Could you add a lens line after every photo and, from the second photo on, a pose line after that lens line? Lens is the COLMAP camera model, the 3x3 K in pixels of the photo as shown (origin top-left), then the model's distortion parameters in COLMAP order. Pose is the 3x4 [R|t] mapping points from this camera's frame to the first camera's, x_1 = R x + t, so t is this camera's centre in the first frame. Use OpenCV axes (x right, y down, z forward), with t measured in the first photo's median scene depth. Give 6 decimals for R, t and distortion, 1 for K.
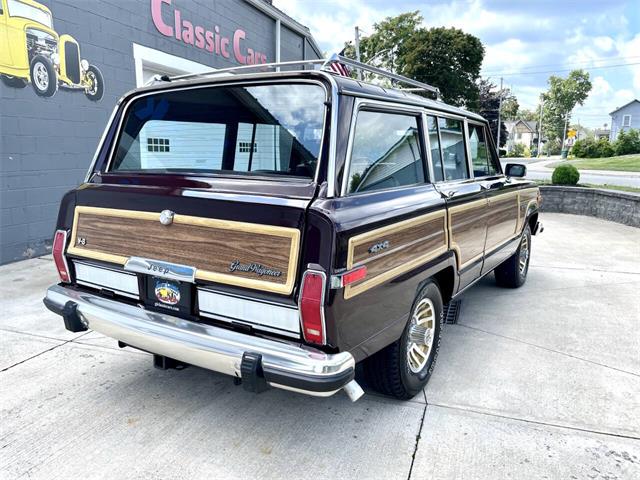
lens RADIAL K [[488.0, 0, 318.4], [0, 488.0, 235.9], [0, 0, 1]] dist [0.089127, -0.115538]
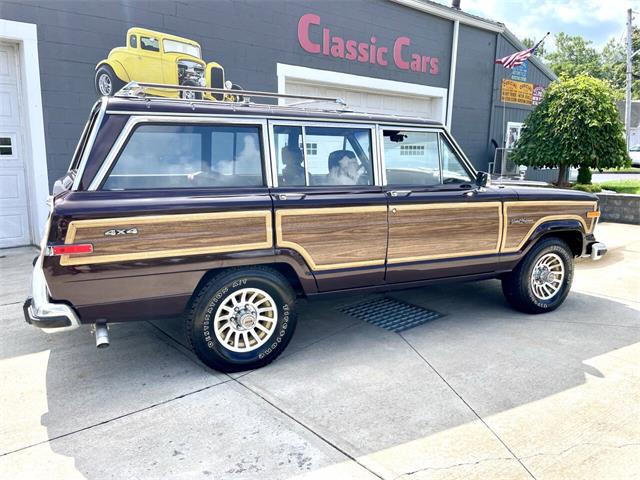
lens RADIAL K [[487.3, 0, 325.4], [0, 487.3, 231.0], [0, 0, 1]] dist [0.092045, -0.117954]
pose [[0.870834, 0.085067, -0.484161, 0.425223], [-0.090678, 0.995810, 0.011866, -0.015283], [0.483142, 0.033569, 0.874898, 0.047066]]
